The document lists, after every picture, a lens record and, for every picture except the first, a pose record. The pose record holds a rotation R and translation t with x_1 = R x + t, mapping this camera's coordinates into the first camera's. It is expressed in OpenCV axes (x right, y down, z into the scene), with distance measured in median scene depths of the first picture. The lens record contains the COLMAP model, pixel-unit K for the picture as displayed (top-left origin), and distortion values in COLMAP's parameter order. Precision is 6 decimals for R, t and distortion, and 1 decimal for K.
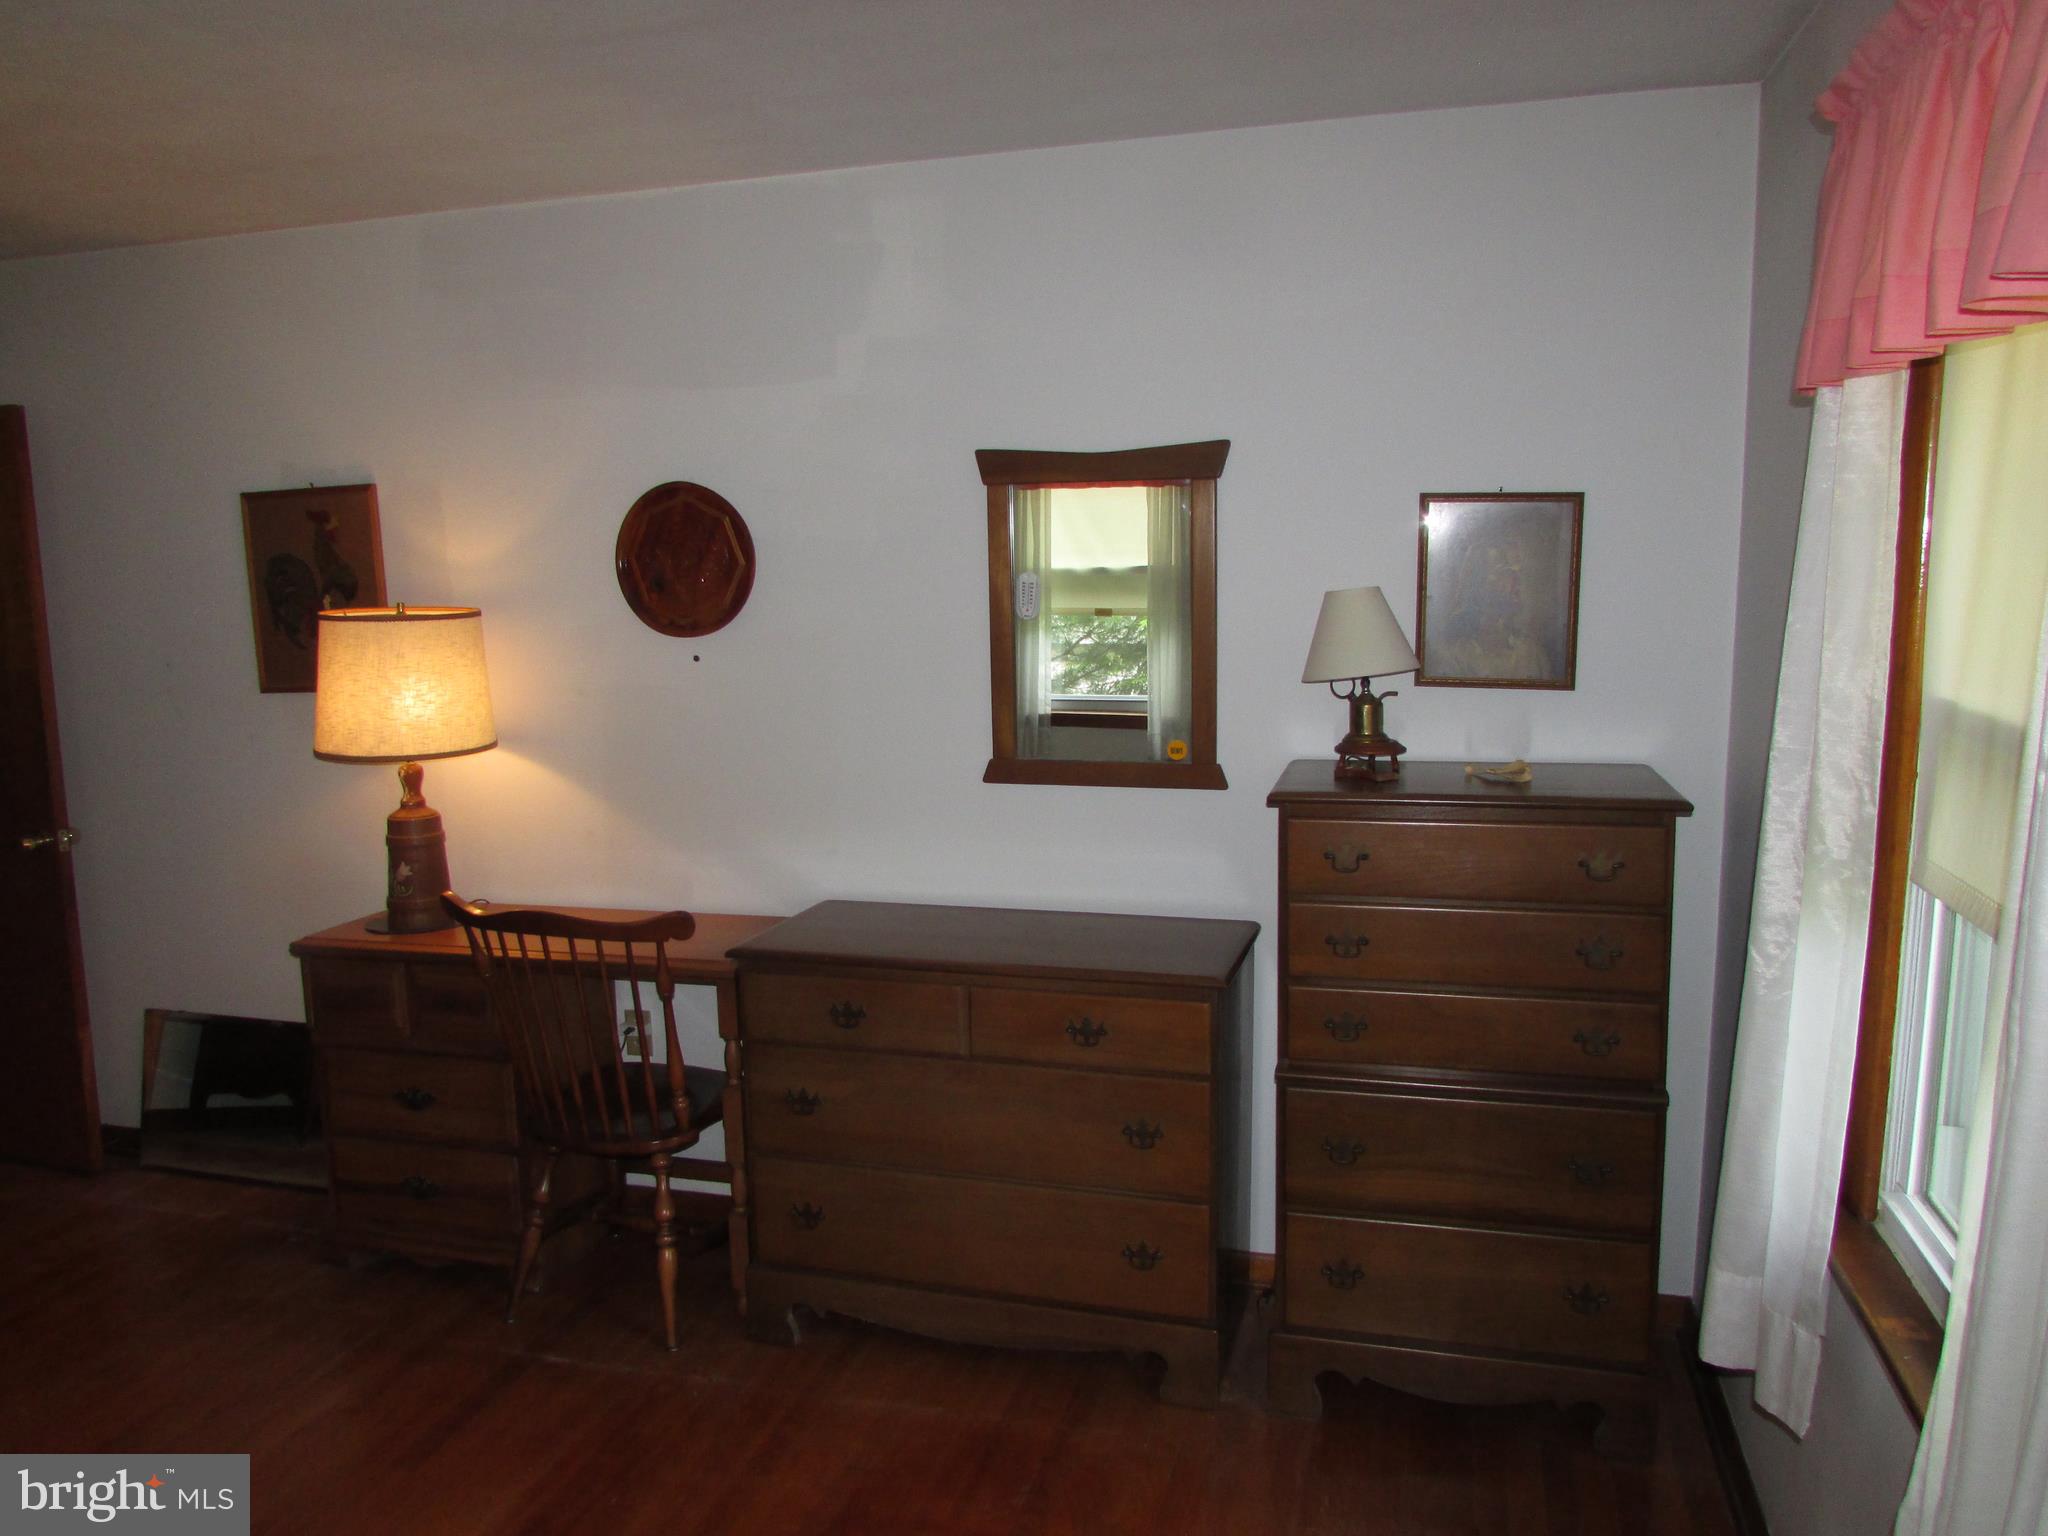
lens RADIAL K [[1452.5, 0, 1023.0], [0, 1452.5, 774.1], [0, 0, 1]] dist [-0.029813, 0.008587]
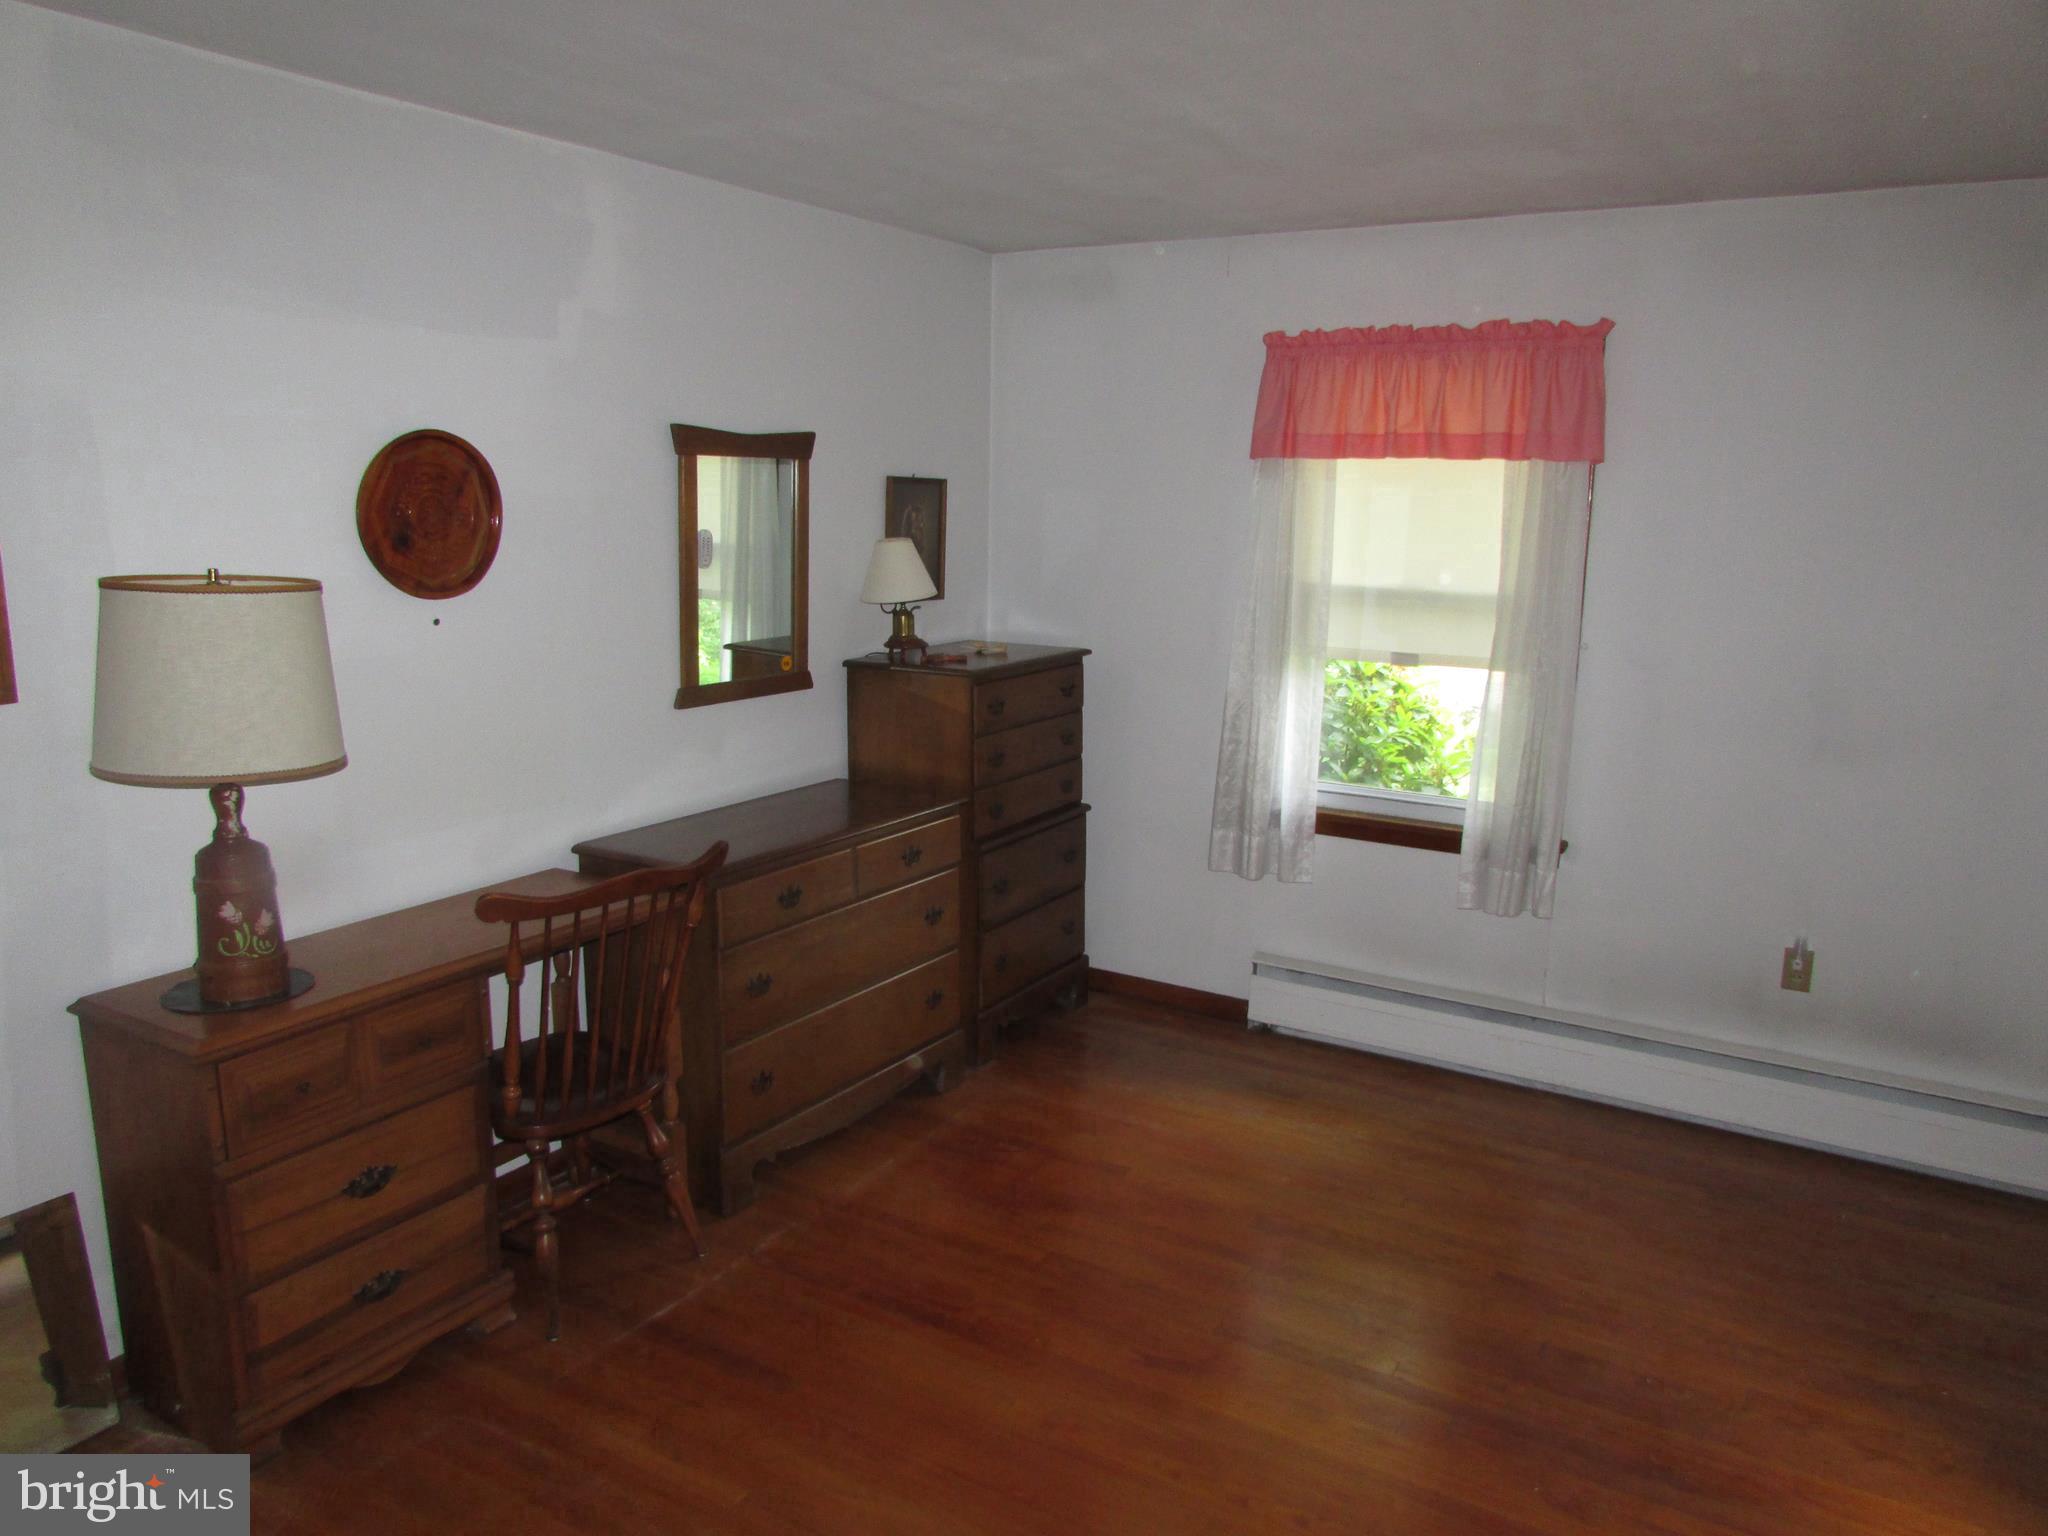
lens RADIAL K [[1452.5, 0, 1005.5], [0, 1452.5, 768.4], [0, 0, 1]] dist [-0.029813, 0.008587]
pose [[0.284670, -0.160015, 0.945176, -1.107627], [0.117362, 0.984371, 0.131303, -0.072177], [-0.951414, 0.073550, 0.299001, 0.421599]]
